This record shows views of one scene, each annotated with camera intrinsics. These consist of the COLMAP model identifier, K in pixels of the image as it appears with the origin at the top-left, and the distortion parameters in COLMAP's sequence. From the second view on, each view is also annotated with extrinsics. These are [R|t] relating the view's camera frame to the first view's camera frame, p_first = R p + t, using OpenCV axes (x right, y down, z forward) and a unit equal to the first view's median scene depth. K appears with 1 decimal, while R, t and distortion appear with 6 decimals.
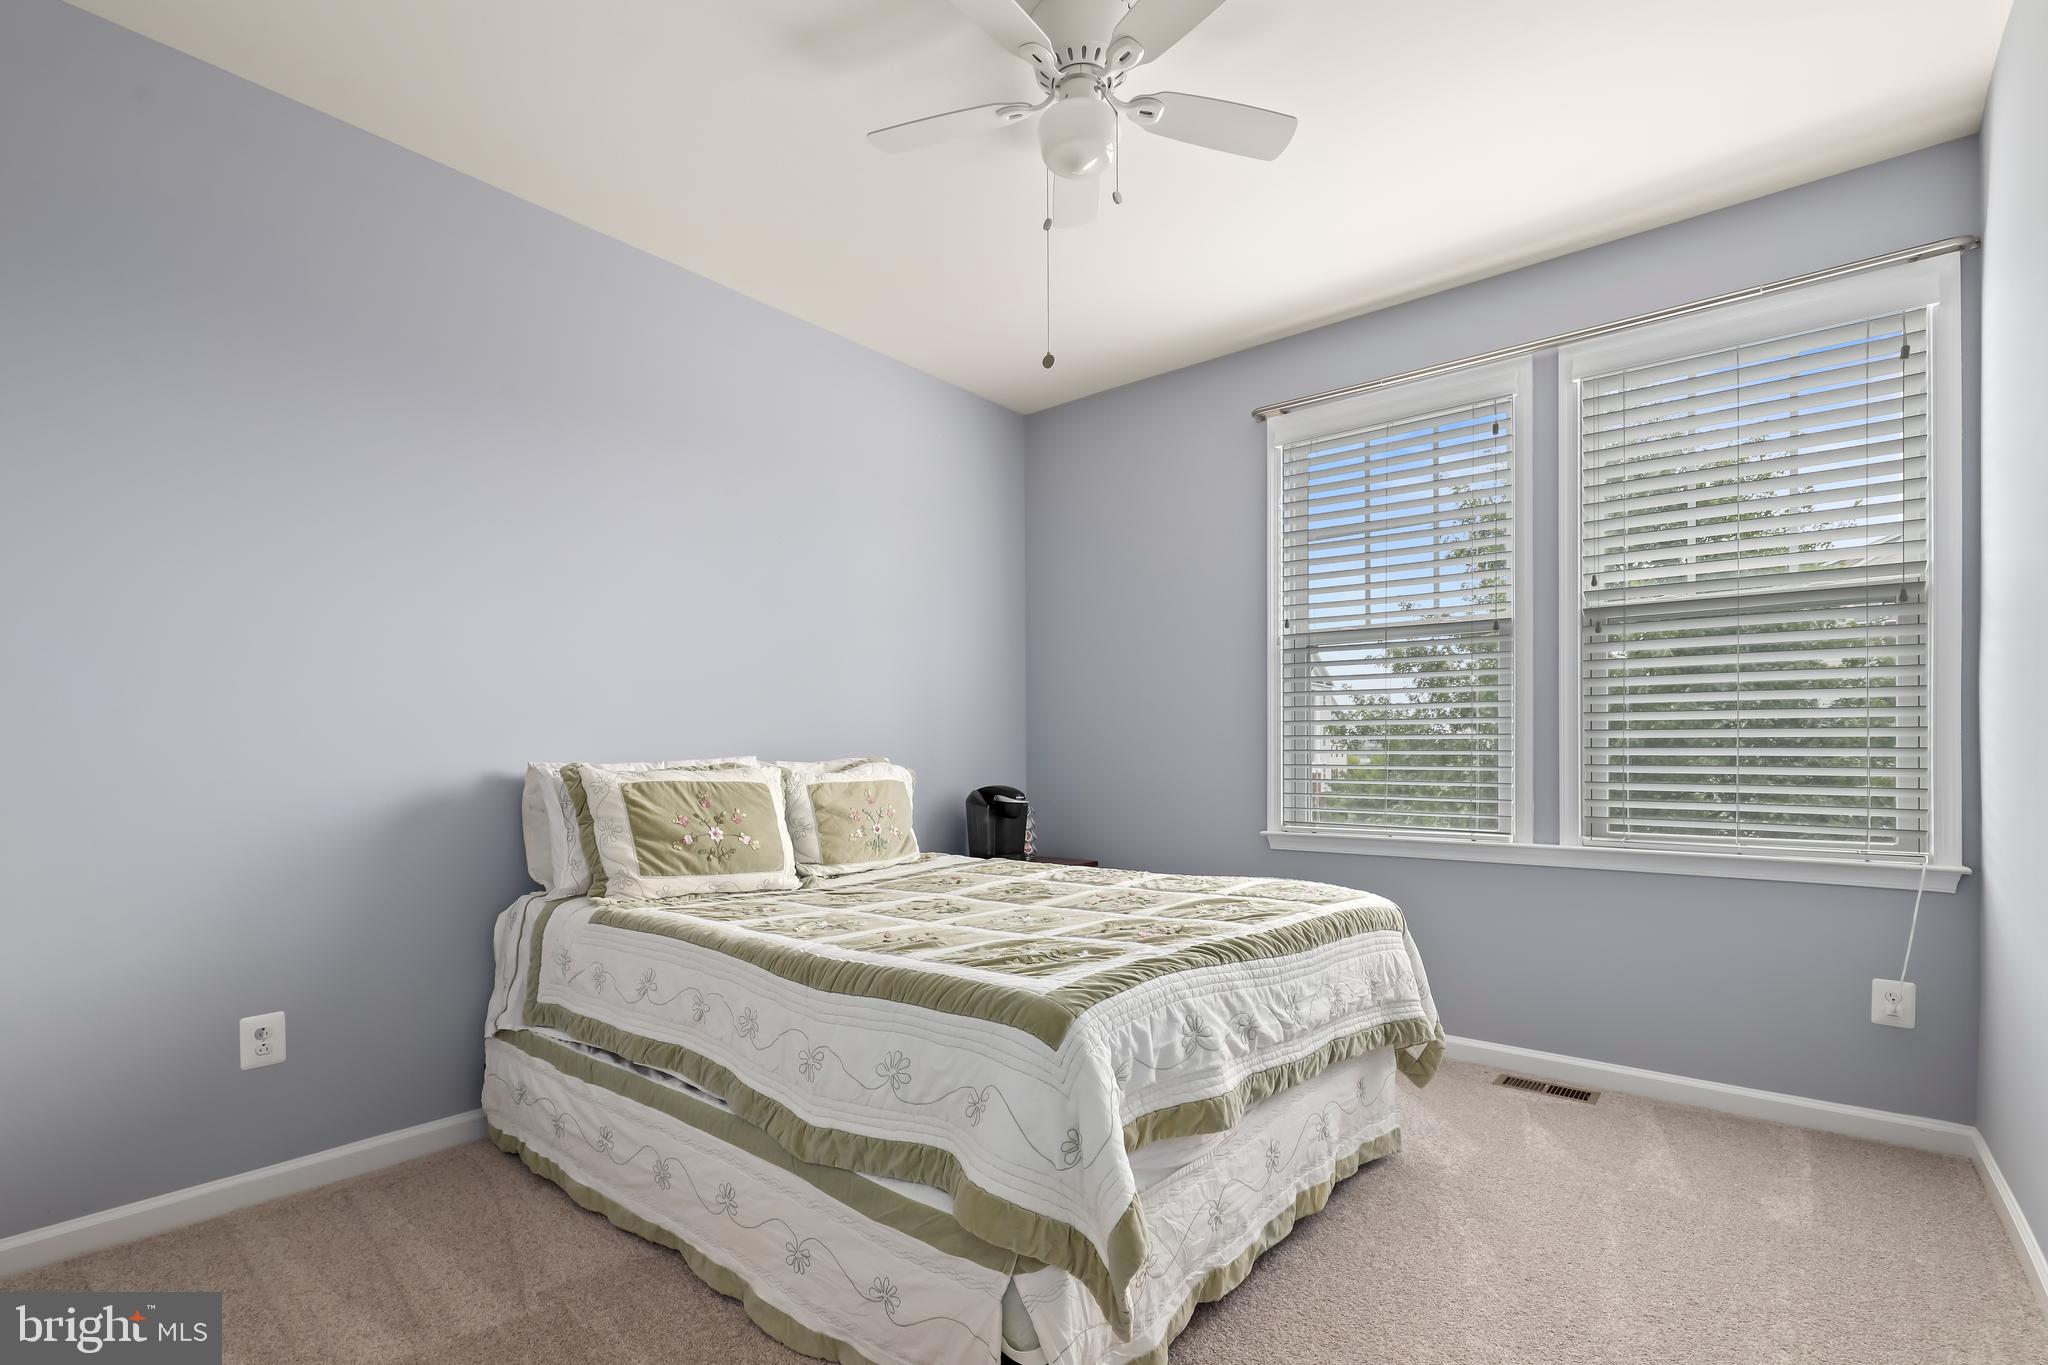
lens RADIAL K [[956.0, 0, 1032.0], [0, 956.0, 760.4], [0, 0, 1]] dist [-0.000686, 0.000209]
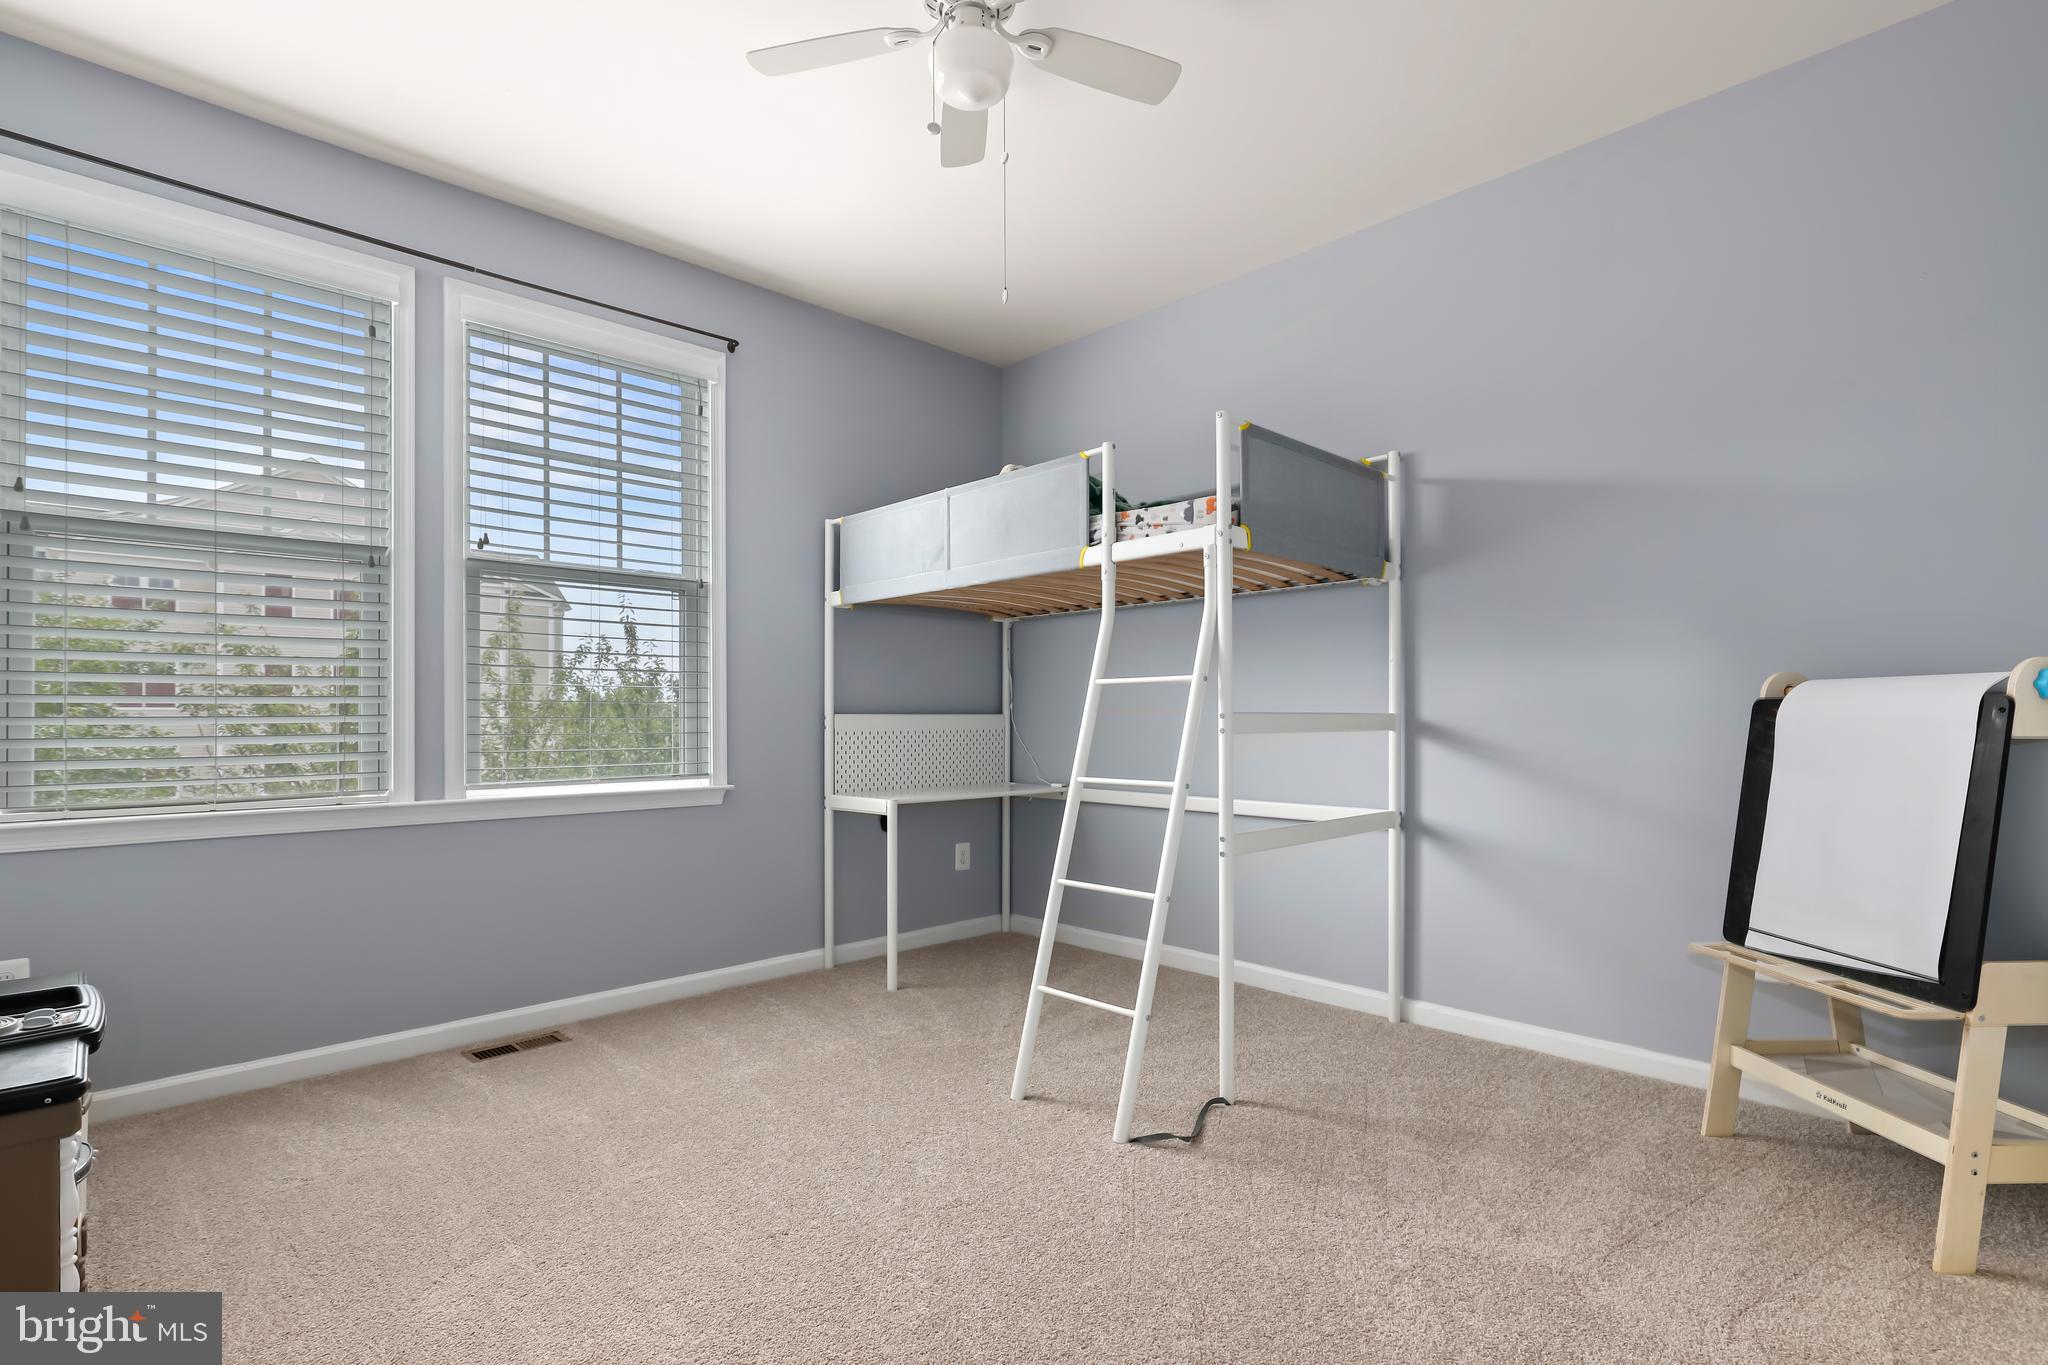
lens RADIAL K [[1022.1, 0, 1024.0], [0, 1022.1, 682.5], [0, 0, 1]] dist [0.000009, -0.000146]
pose [[0.119024, 0.023247, 0.992619, -0.375466], [-0.001178, 0.999728, -0.023272, -0.004049], [-0.992891, 0.001601, 0.119020, 0.299508]]
